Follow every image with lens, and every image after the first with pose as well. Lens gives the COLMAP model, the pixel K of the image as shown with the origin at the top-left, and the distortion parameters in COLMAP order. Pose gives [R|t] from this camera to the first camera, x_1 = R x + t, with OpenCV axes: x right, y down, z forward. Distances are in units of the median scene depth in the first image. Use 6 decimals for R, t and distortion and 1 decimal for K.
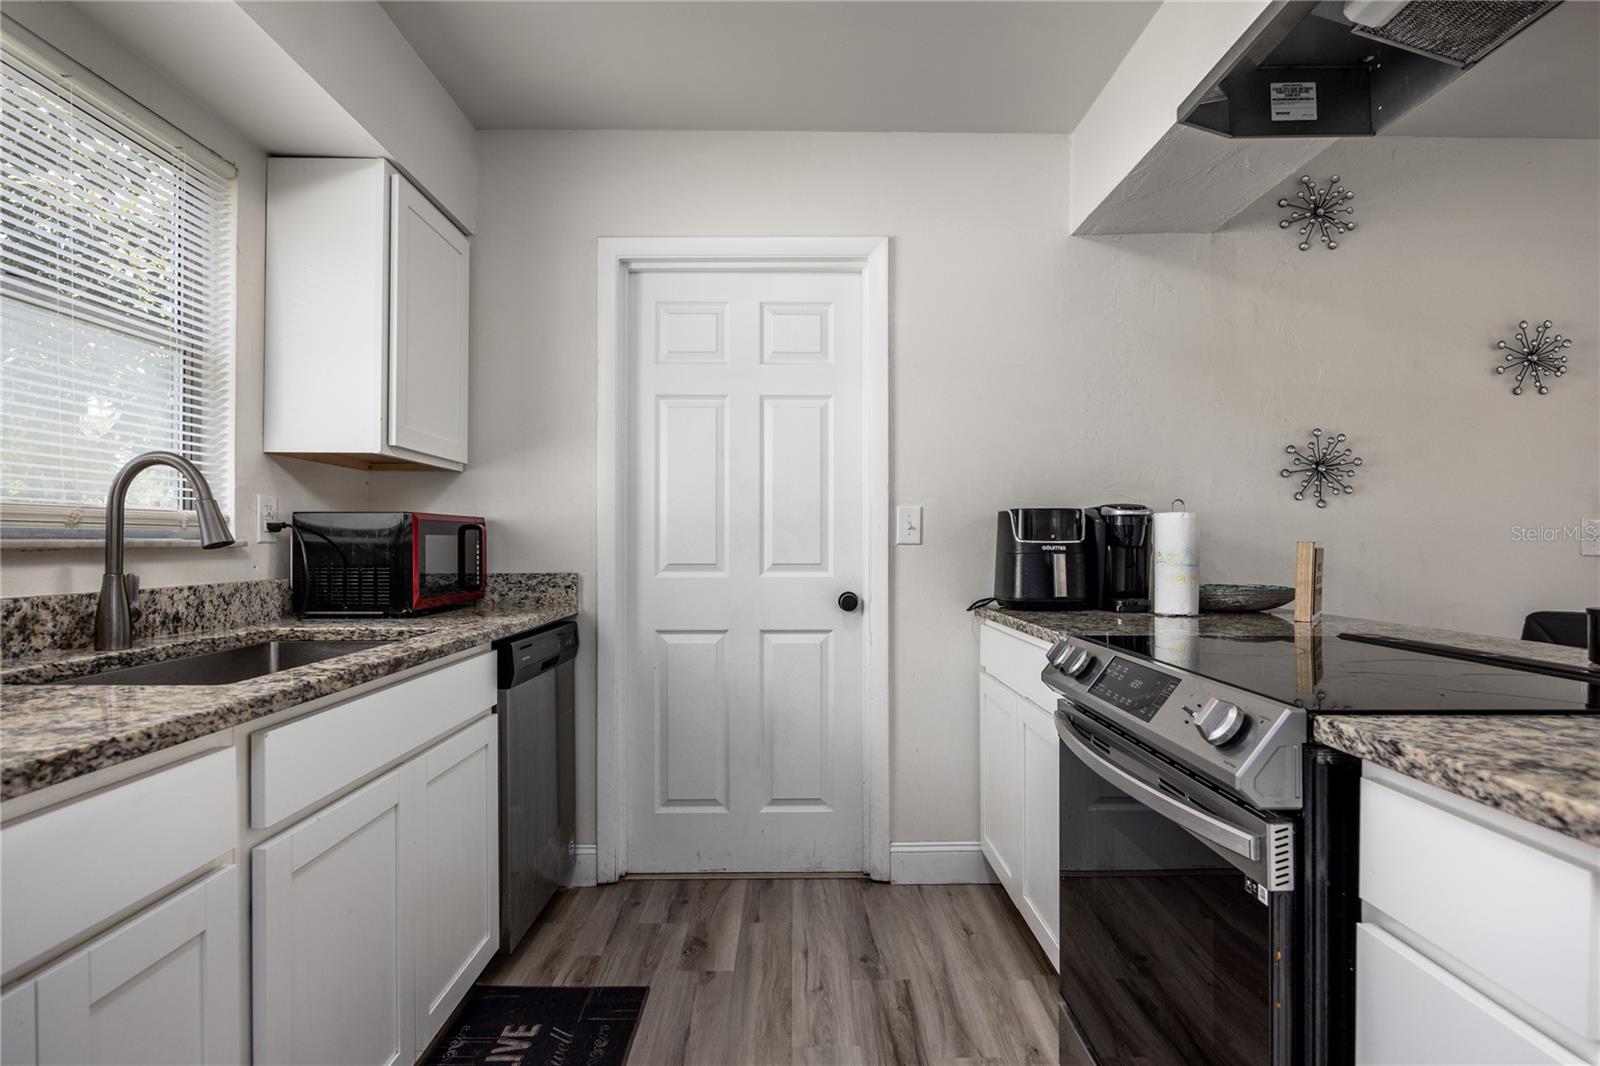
lens RADIAL K [[811.4, 0, 803.1], [0, 811.4, 537.3], [0, 0, 1]] dist [-0.017649, -0.000173]
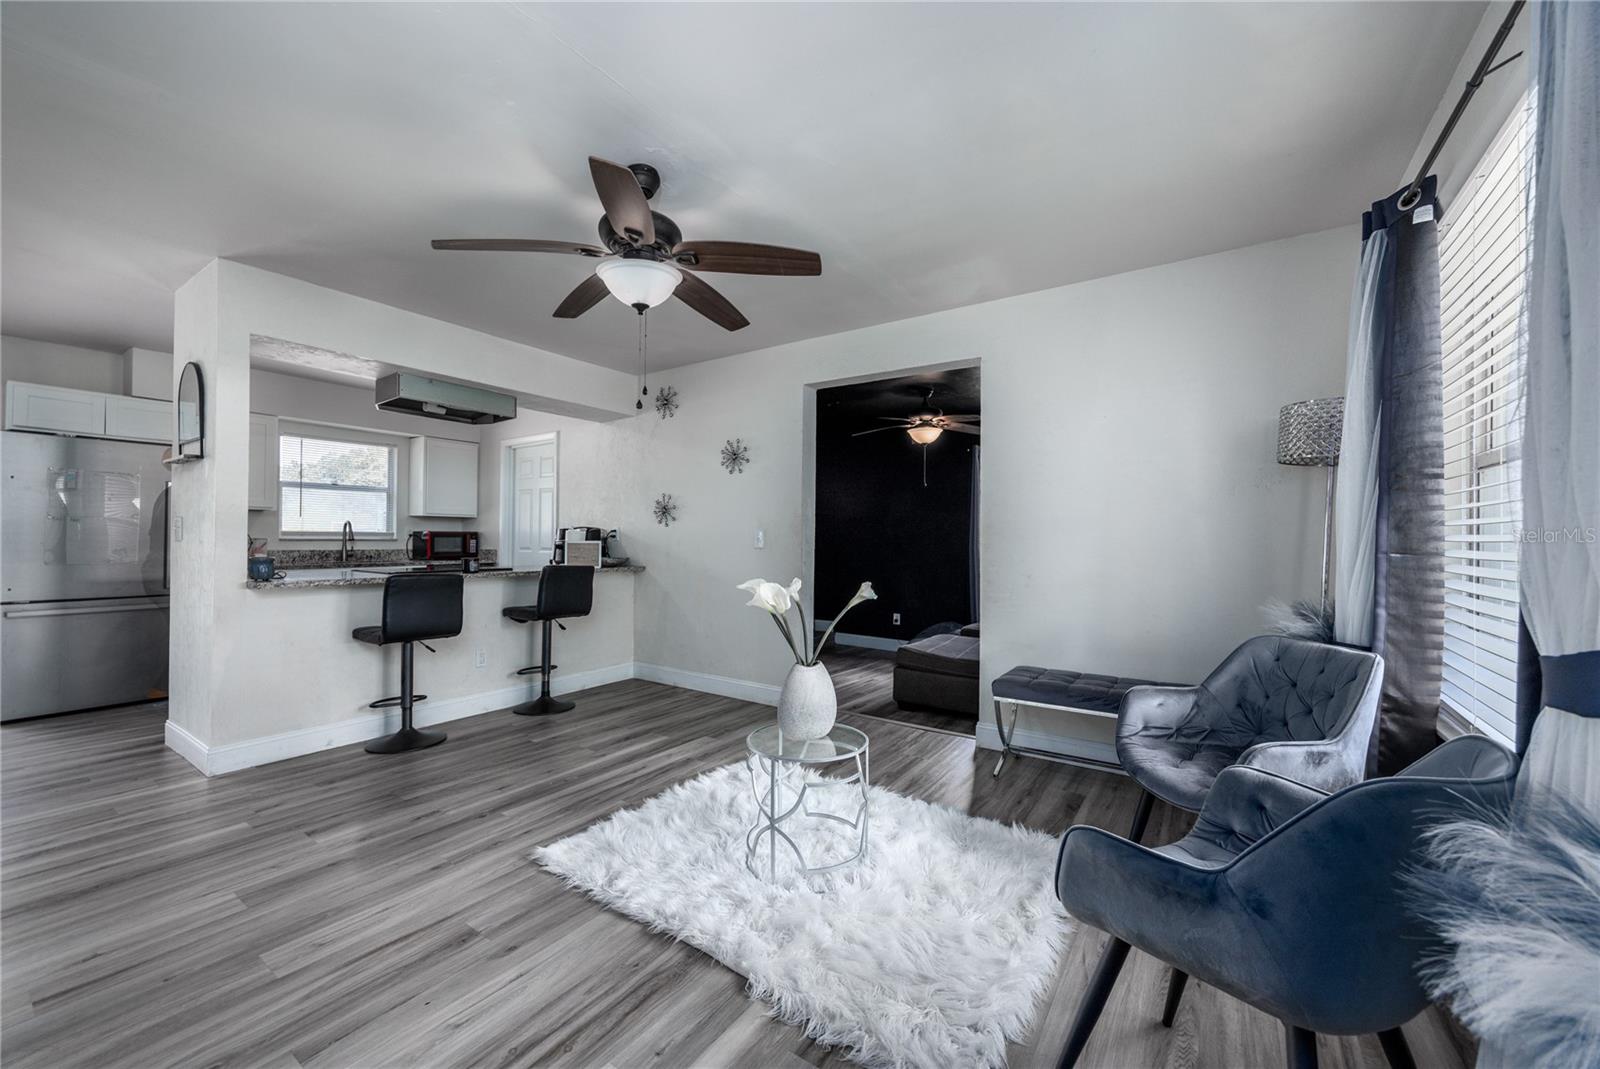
lens RADIAL K [[623.5, 0, 797.8], [0, 623.5, 536.1], [0, 0, 1]] dist [-0.000792, 0.000089]
pose [[0.815228, 0.001738, -0.579138, 2.030566], [-0.003027, 0.999995, -0.001260, -0.008500], [0.579132, 0.002781, 0.815229, -0.273072]]
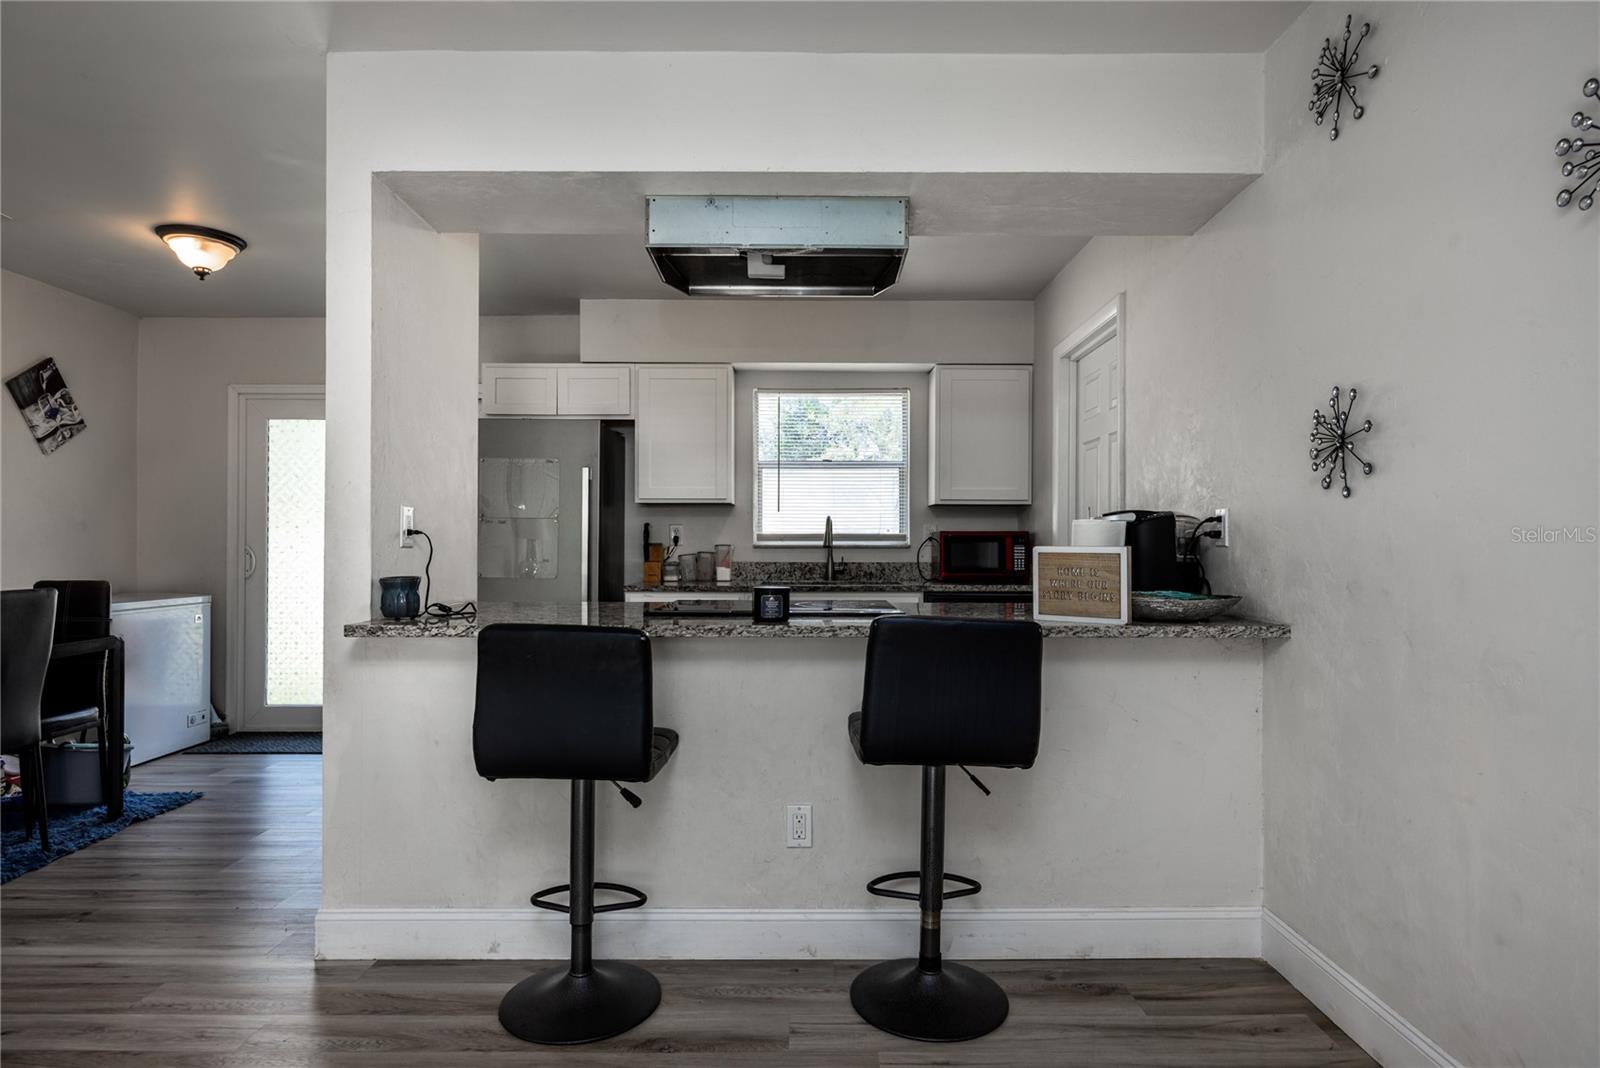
lens RADIAL K [[868.6, 0, 800.9], [0, 868.6, 538.4], [0, 0, 1]] dist [-0.002520, -0.000140]
pose [[-0.017610, -0.007186, -0.999819, 1.407784], [0.004600, 0.999963, -0.007268, 0.001355], [0.999834, -0.004727, -0.017576, 0.543648]]
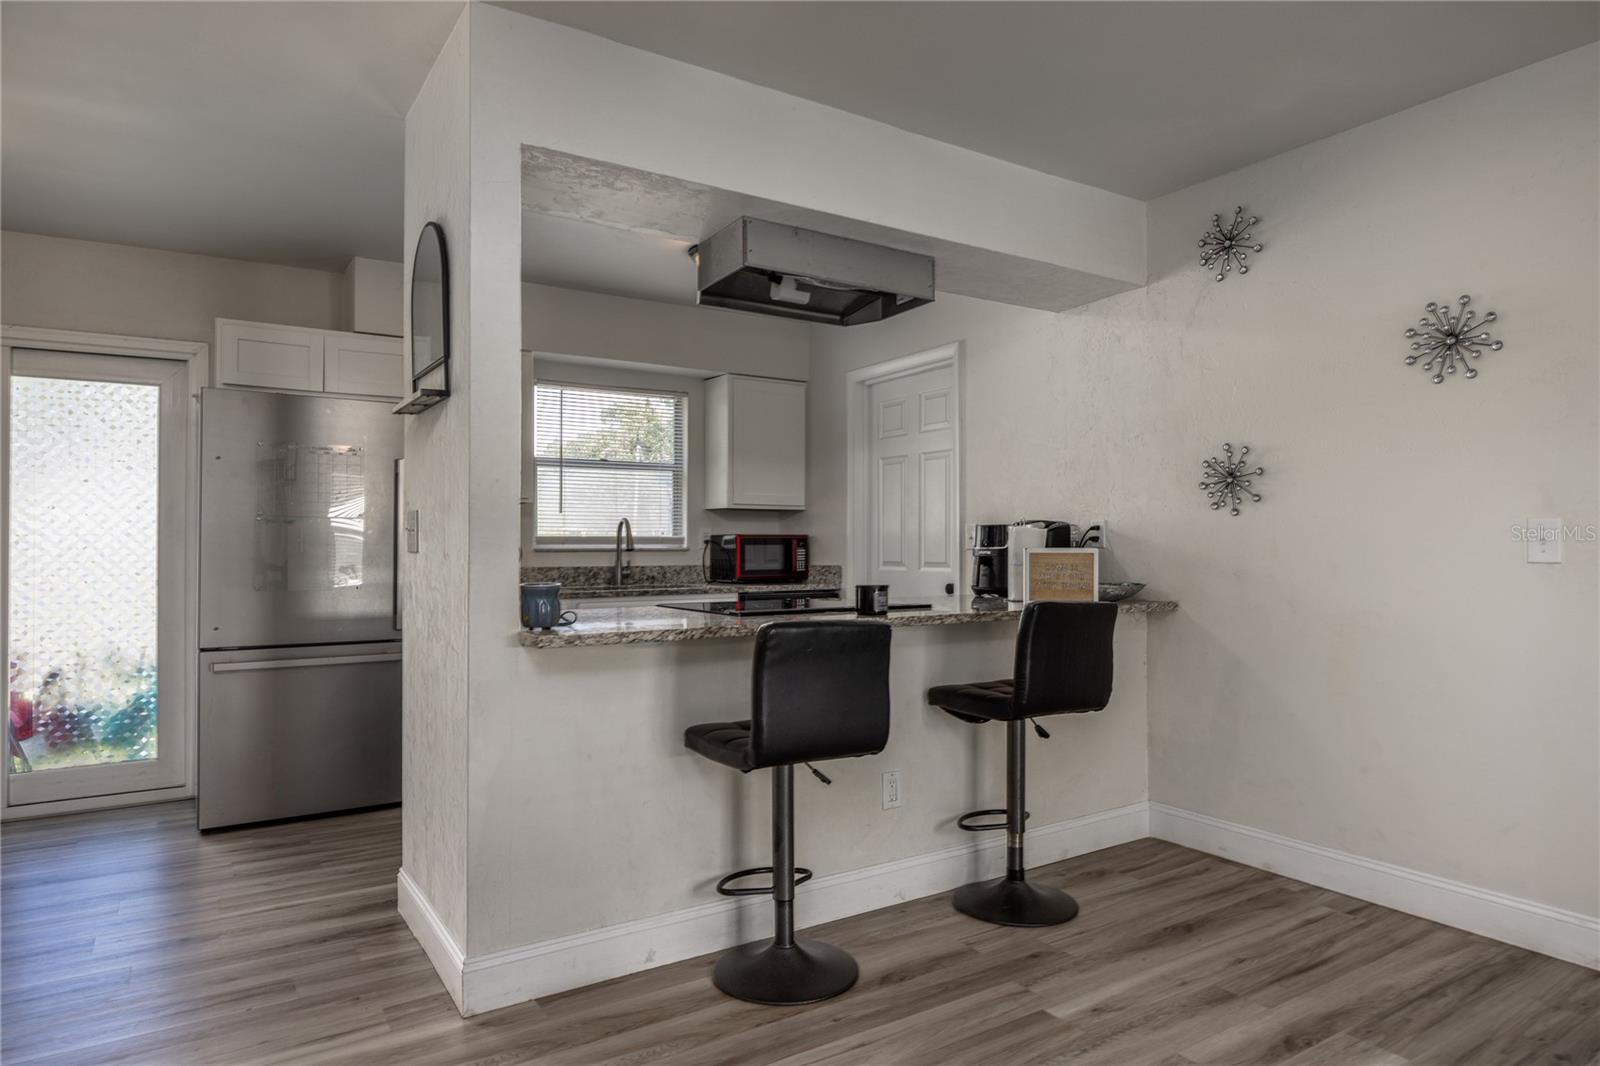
lens RADIAL K [[961.1, 0, 799.6], [0, 961.1, 534.9], [0, 0, 1]] dist [-0.001568, -0.000904]
pose [[0.530134, -0.012101, -0.847827, 1.430491], [0.007335, 0.999926, -0.009685, -0.003316], [0.847882, -0.001085, 0.530184, -0.177041]]
